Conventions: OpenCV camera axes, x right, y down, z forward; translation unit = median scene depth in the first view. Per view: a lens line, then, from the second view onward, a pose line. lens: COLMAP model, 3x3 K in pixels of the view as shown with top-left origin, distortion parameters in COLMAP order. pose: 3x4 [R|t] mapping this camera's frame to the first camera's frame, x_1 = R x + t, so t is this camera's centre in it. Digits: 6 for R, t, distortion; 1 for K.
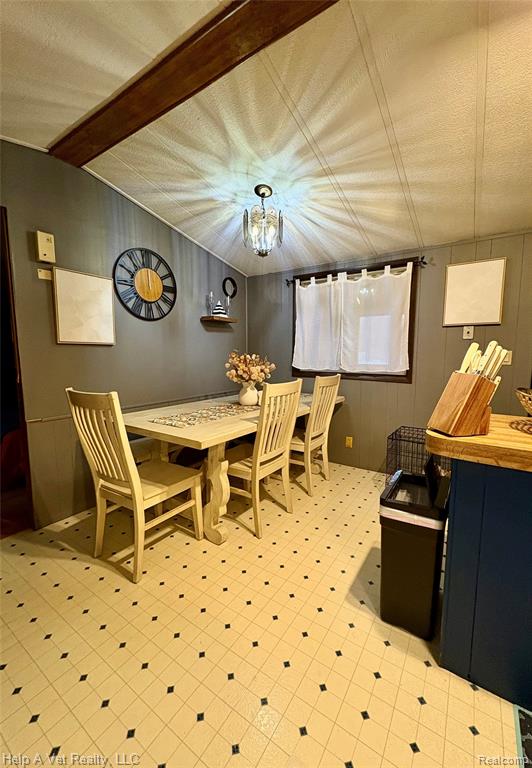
lens RADIAL K [[306.5, 0, 272.5], [0, 306.5, 386.0], [0, 0, 1]] dist [0.007768, 0.000279]
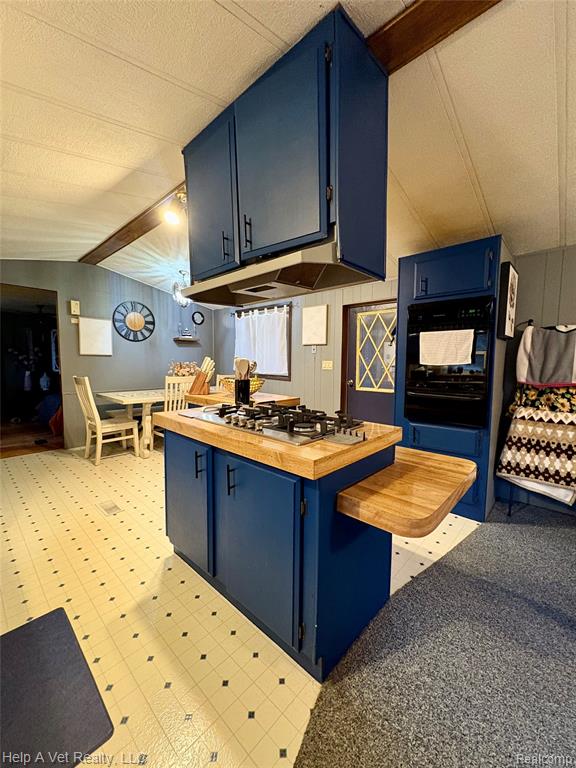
lens RADIAL K [[303.8, 0, 287.0], [0, 303.8, 385.0], [0, 0, 1]] dist [-0.001874, -0.000020]
pose [[0.987716, 0.021400, -0.154786, 0.760112], [-0.026370, 0.999198, -0.030127, 0.063840], [0.154017, 0.033839, 0.987489, -0.583424]]
